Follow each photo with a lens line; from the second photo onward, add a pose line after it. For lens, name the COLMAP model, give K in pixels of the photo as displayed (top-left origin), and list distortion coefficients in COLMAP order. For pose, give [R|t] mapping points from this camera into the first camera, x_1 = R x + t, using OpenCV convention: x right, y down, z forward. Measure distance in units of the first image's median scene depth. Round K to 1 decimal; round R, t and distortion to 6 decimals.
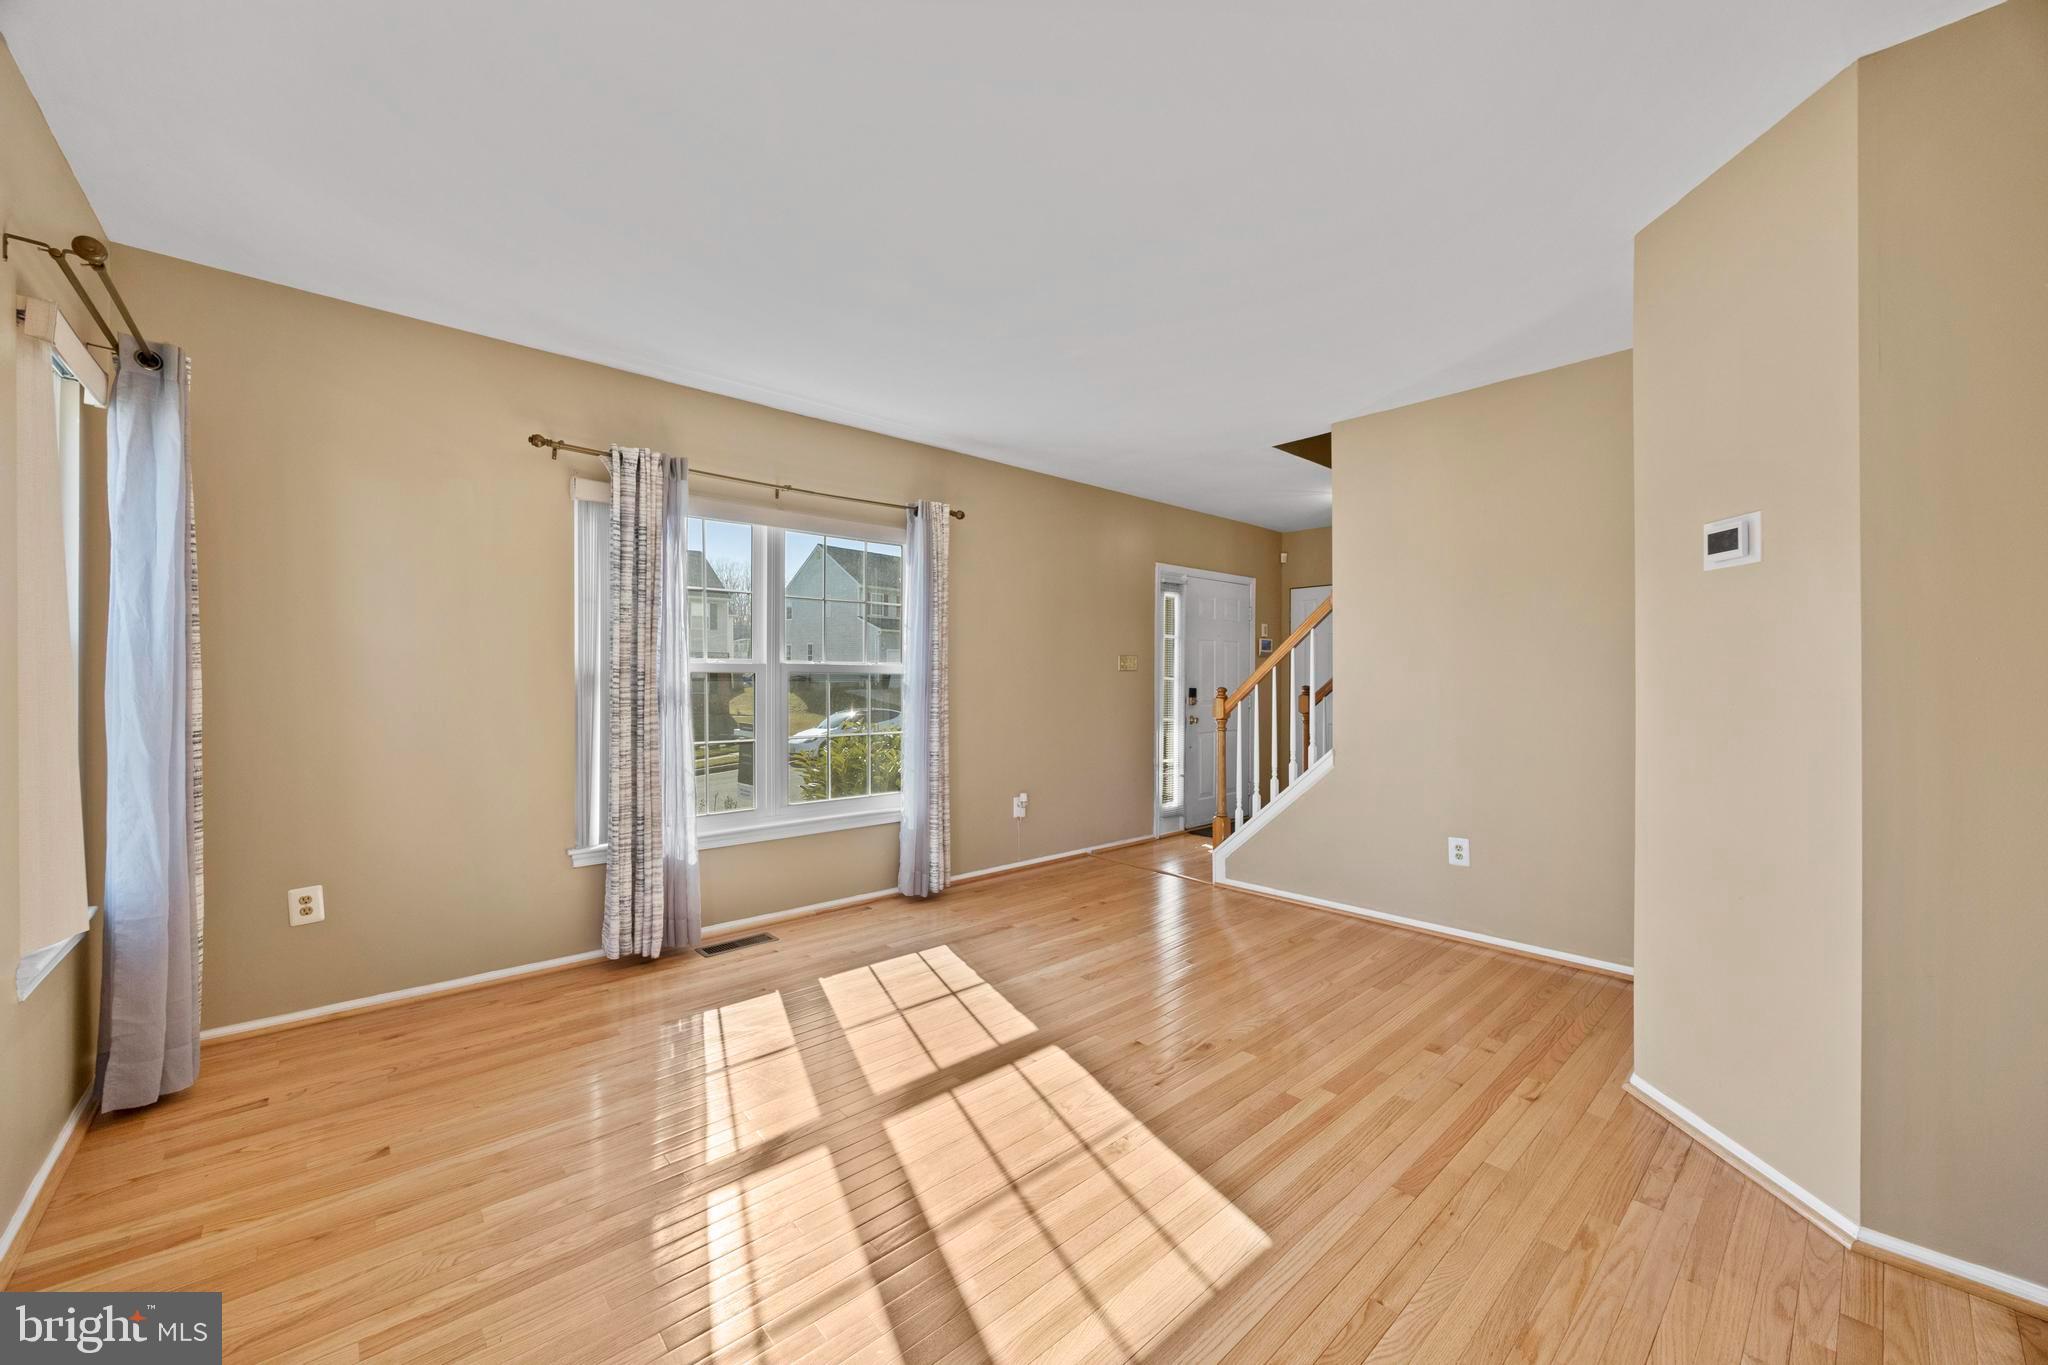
lens RADIAL K [[776.3, 0, 1036.6], [0, 776.3, 681.1], [0, 0, 1]] dist [-0.002689, -0.000046]
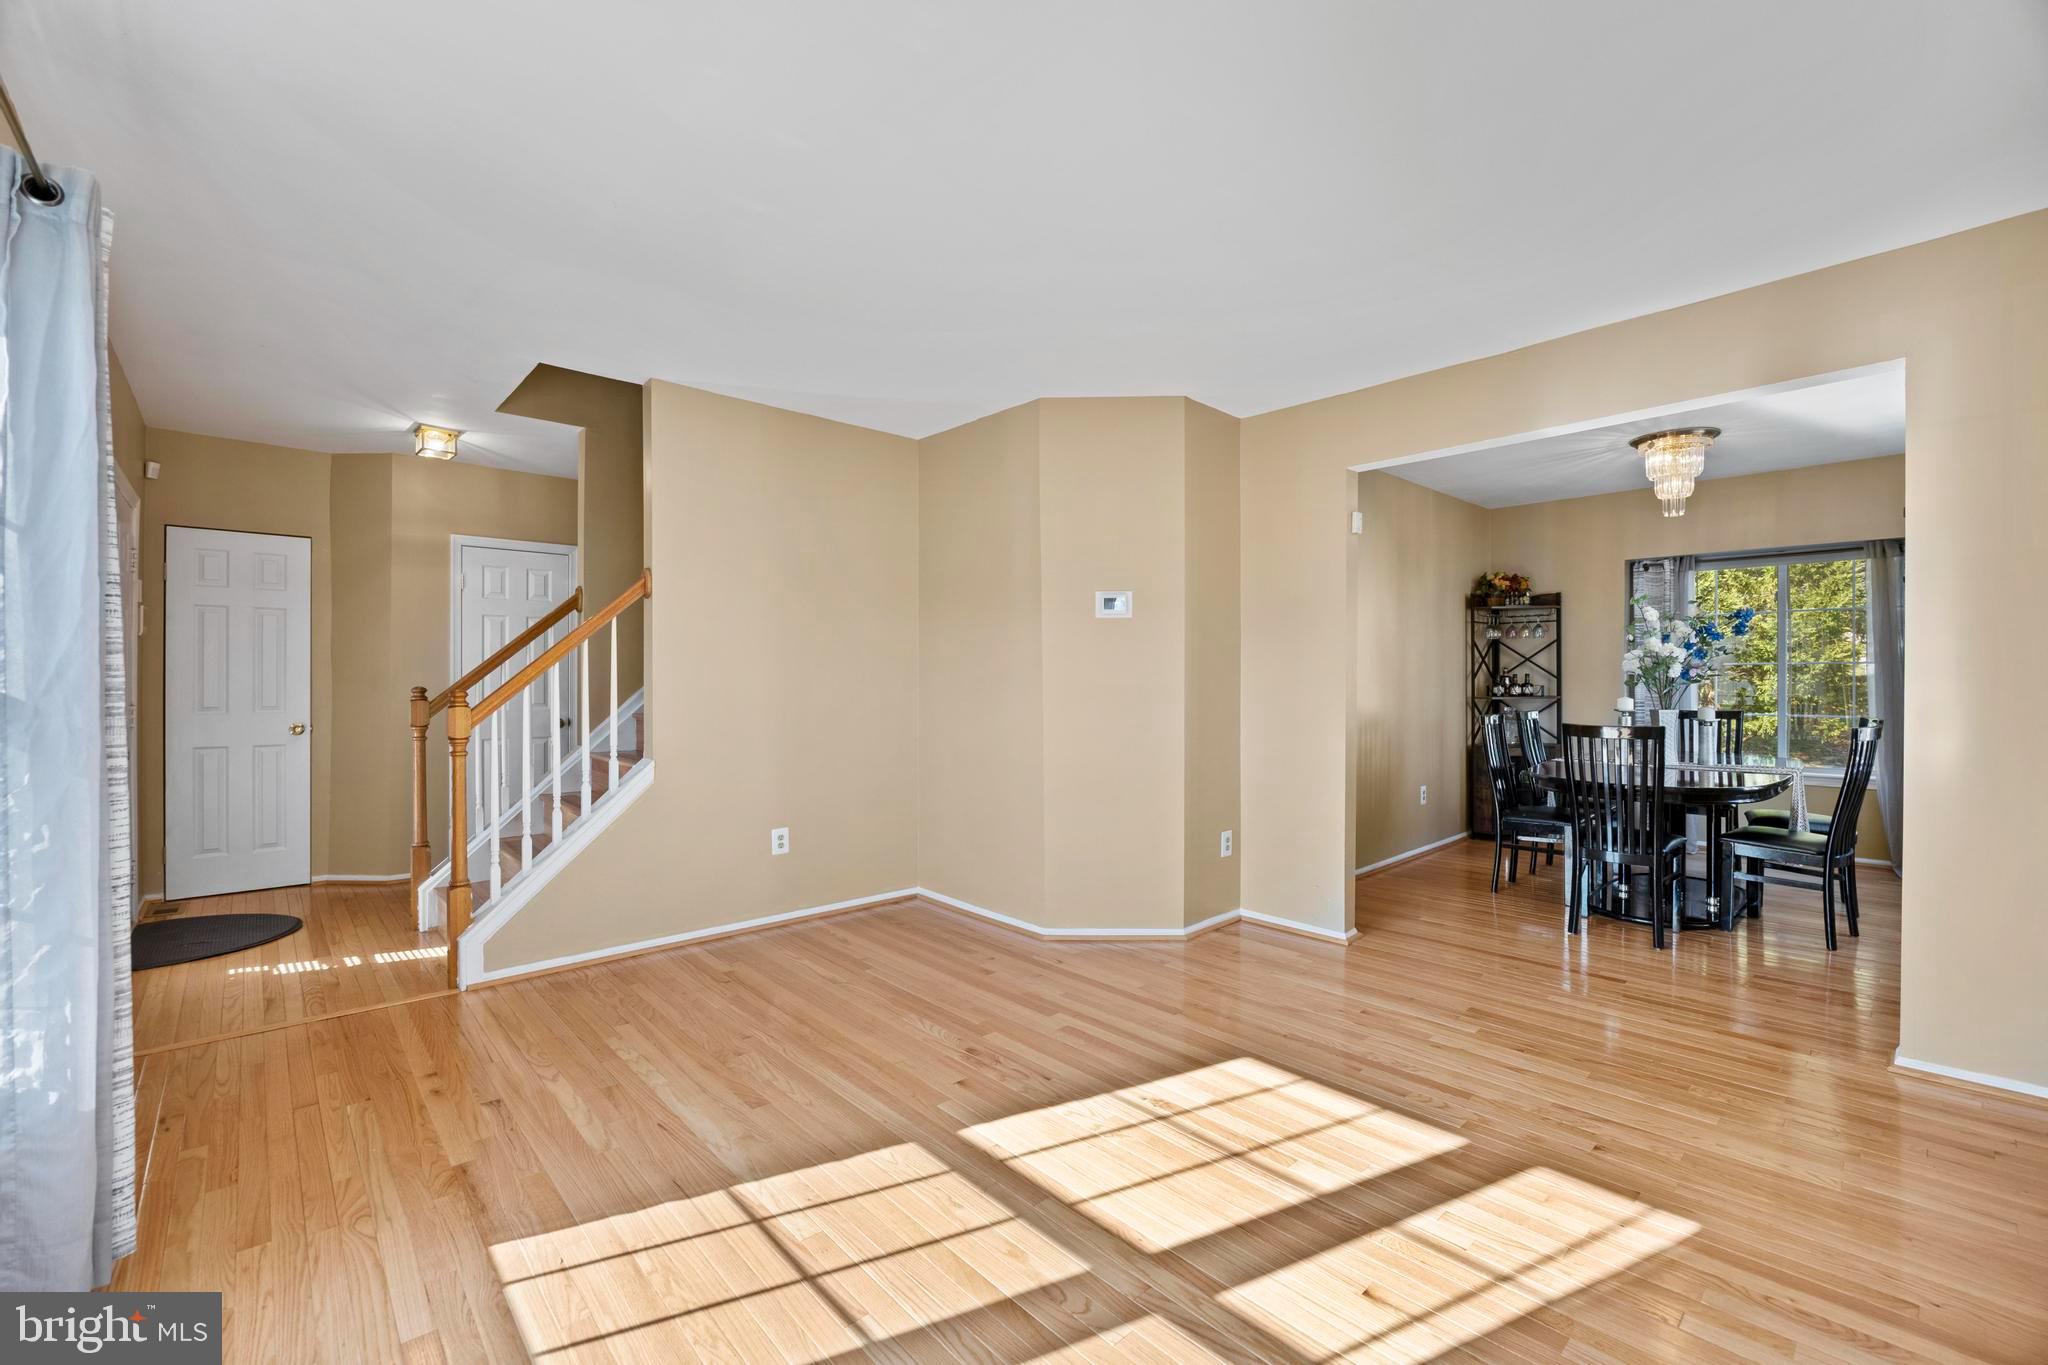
lens RADIAL K [[867.5, 0, 1018.8], [0, 867.5, 682.3], [0, 0, 1]] dist [-0.014382, 0.001680]
pose [[-0.025821, 0.003299, 0.999661, -0.732236], [-0.003347, 0.999989, -0.003386, 0.009162], [-0.999661, -0.003433, -0.025810, 0.813055]]
